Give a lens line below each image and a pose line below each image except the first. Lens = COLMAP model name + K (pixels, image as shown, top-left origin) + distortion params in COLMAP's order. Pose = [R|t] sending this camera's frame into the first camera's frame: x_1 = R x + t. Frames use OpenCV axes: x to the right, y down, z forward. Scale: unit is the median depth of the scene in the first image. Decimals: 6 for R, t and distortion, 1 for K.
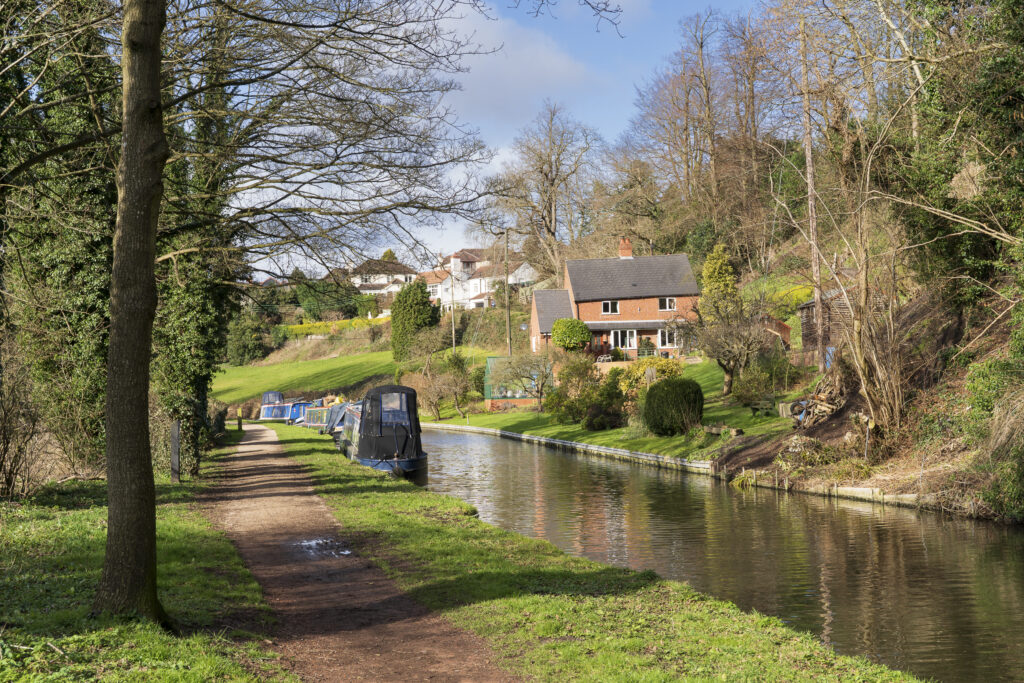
lens RADIAL K [[1464.3, 0, 512.0], [0, 1464.3, 341.5], [0, 0, 1]] dist [0.020864, 0.006035]
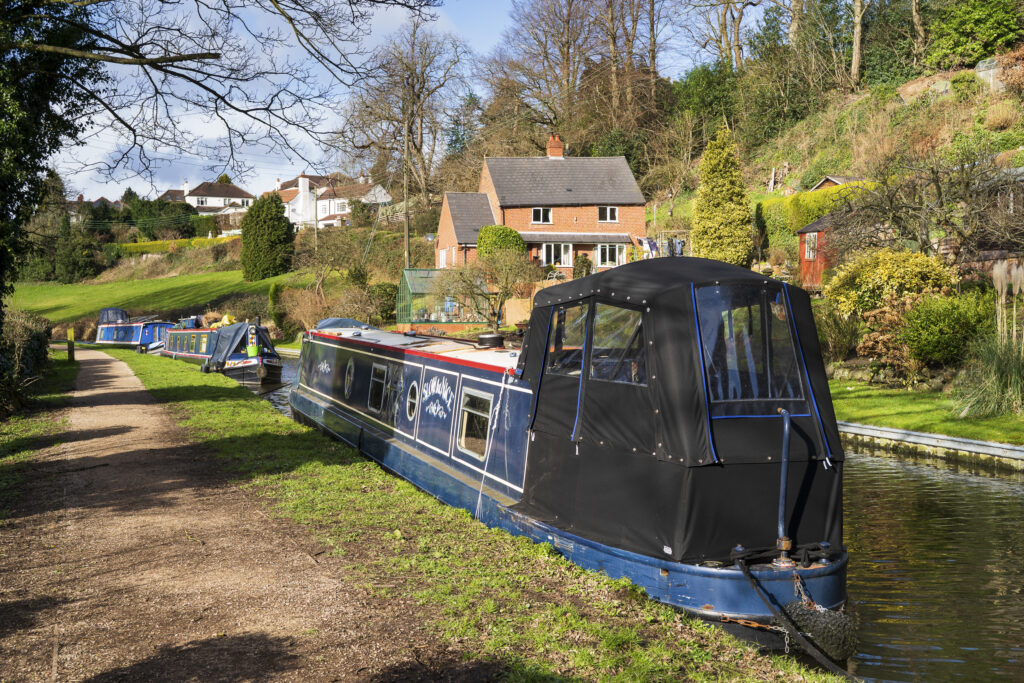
lens RADIAL K [[1220.7, 0, 512.0], [0, 1220.7, 341.5], [0, 0, 1]] dist [0.007538, 0.031906]
pose [[0.986191, 0.019640, 0.164443, -0.040260], [-0.028056, 0.998404, 0.049009, 0.009434], [-0.163218, -0.052945, 0.985168, 0.212333]]
